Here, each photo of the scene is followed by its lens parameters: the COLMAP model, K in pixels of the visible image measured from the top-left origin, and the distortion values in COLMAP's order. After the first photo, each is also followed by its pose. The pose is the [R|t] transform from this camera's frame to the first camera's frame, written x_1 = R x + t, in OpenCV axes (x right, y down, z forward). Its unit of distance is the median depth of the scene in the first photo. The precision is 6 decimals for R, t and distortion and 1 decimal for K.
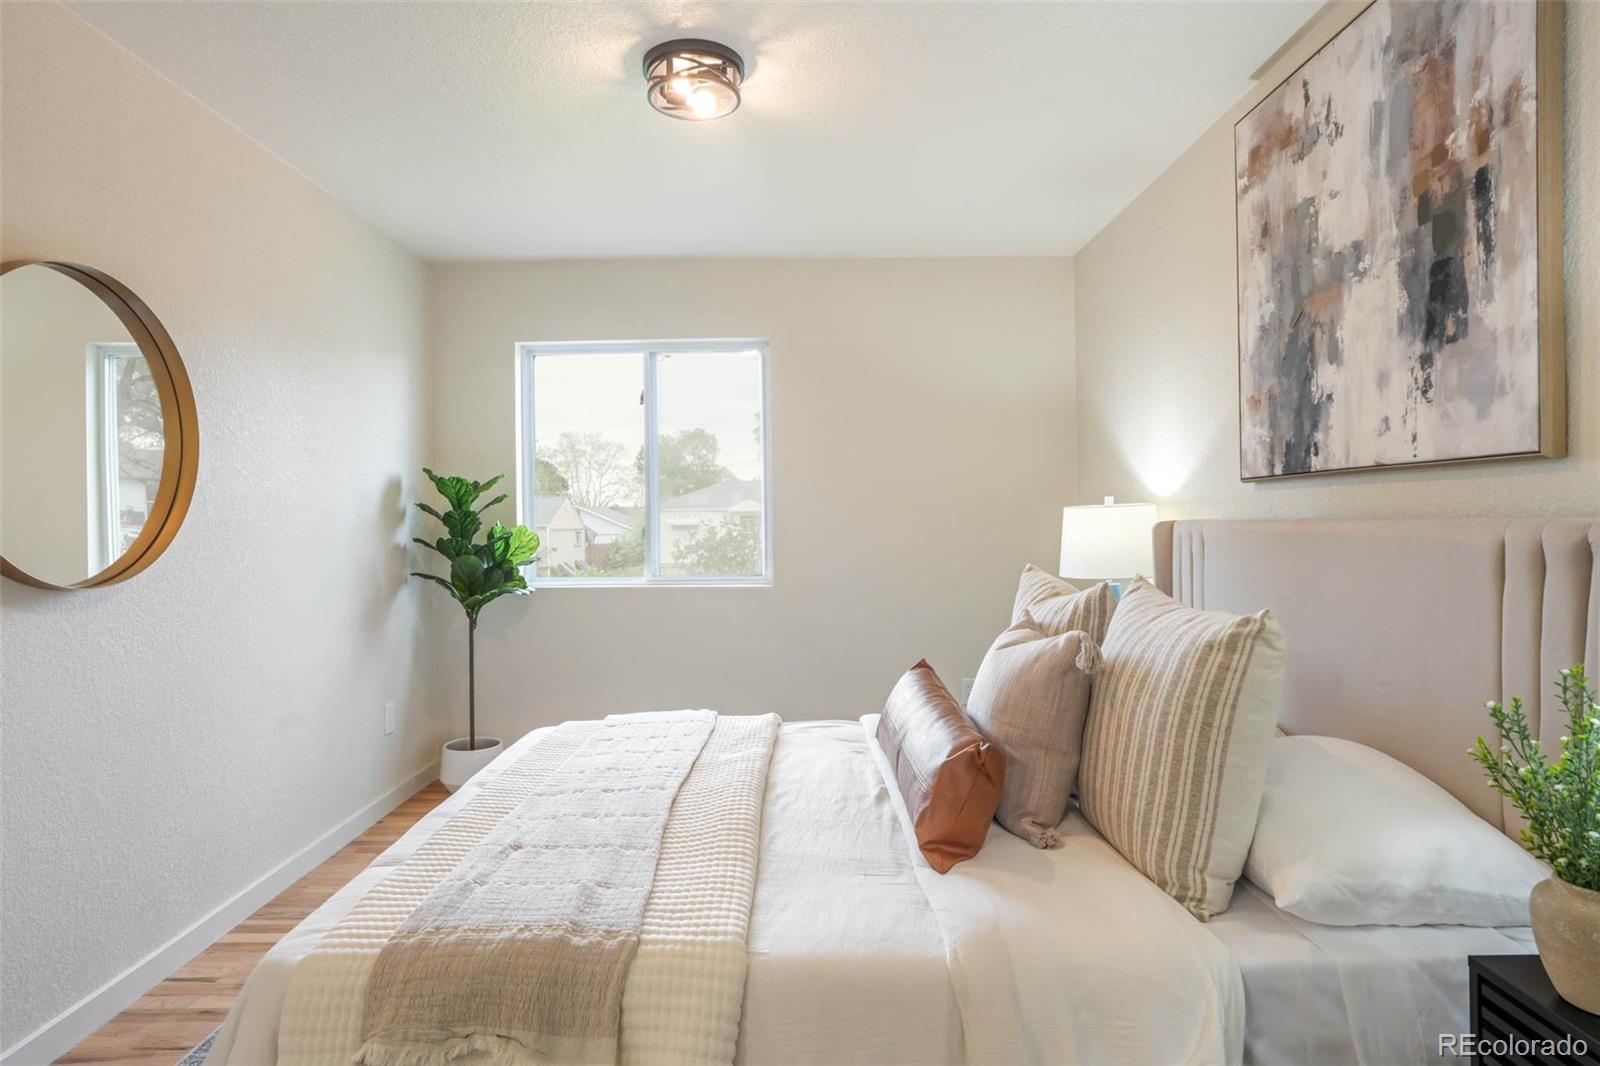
lens RADIAL K [[853.1, 0, 796.1], [0, 853.1, 541.8], [0, 0, 1]] dist [-0.019873, 0.009659]
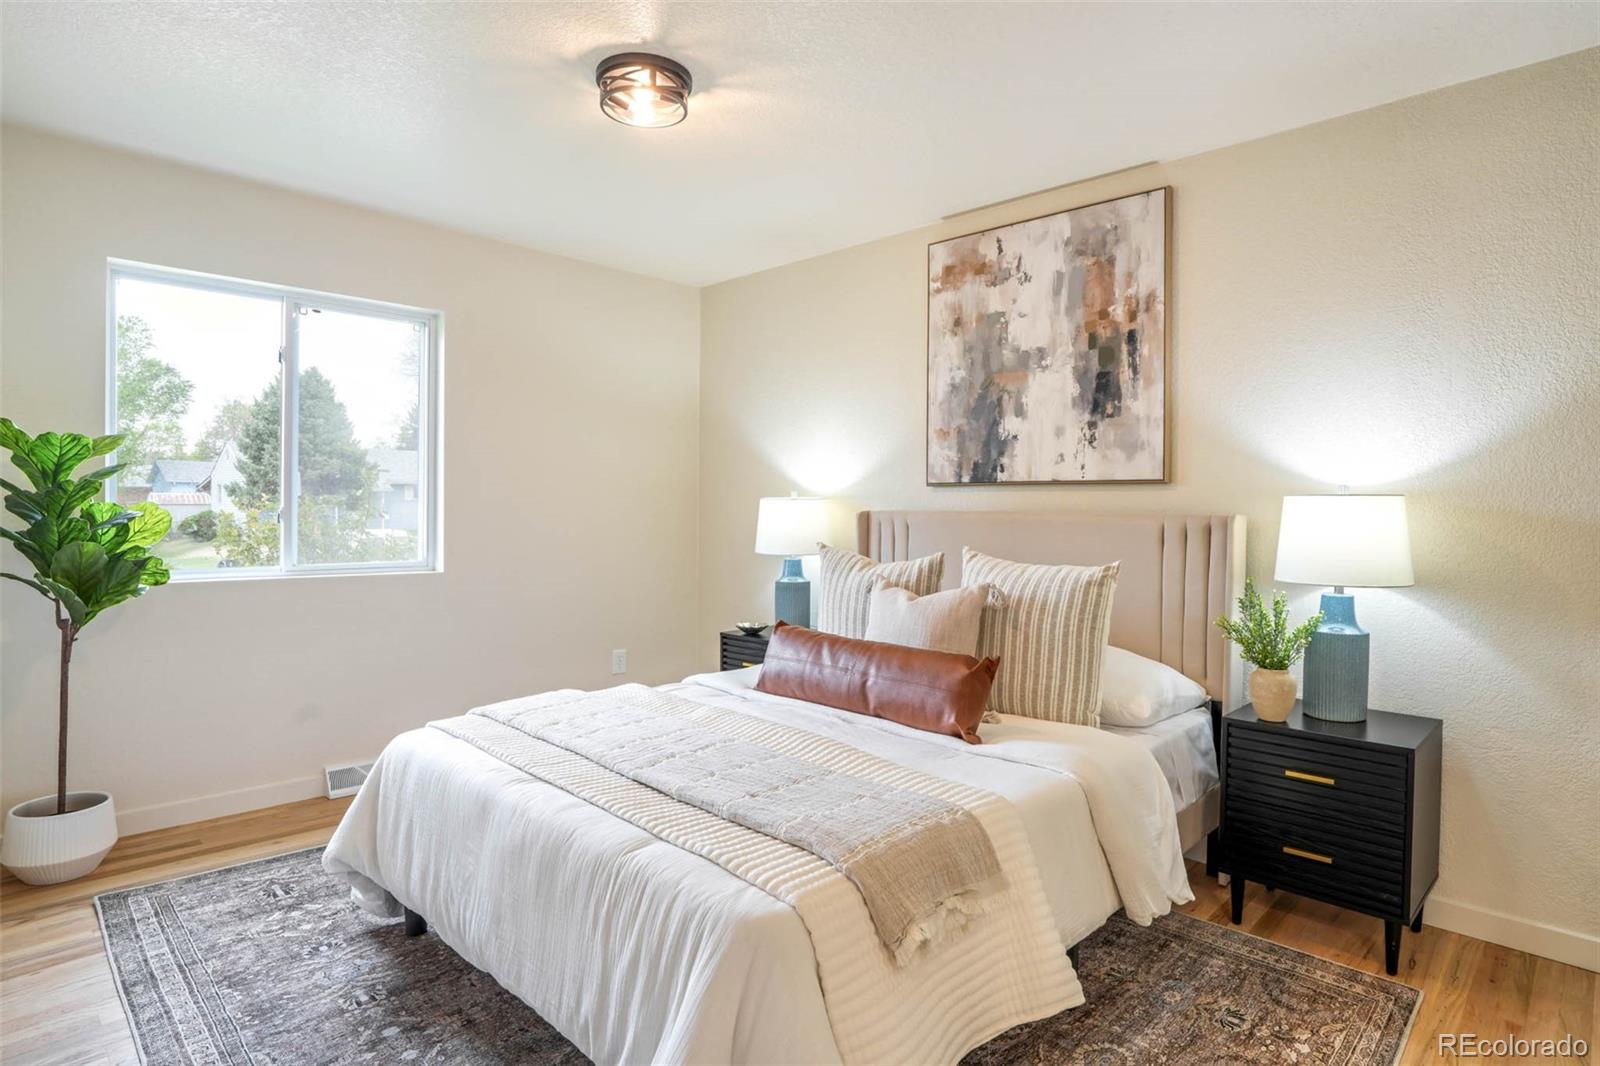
lens RADIAL K [[853.1, 0, 790.7], [0, 853.1, 524.3], [0, 0, 1]] dist [-0.019873, 0.009659]
pose [[0.706049, 0.010673, 0.708082, -0.901416], [-0.003931, 0.999930, -0.011152, 0.018597], [-0.708152, 0.005090, 0.706042, 0.157880]]
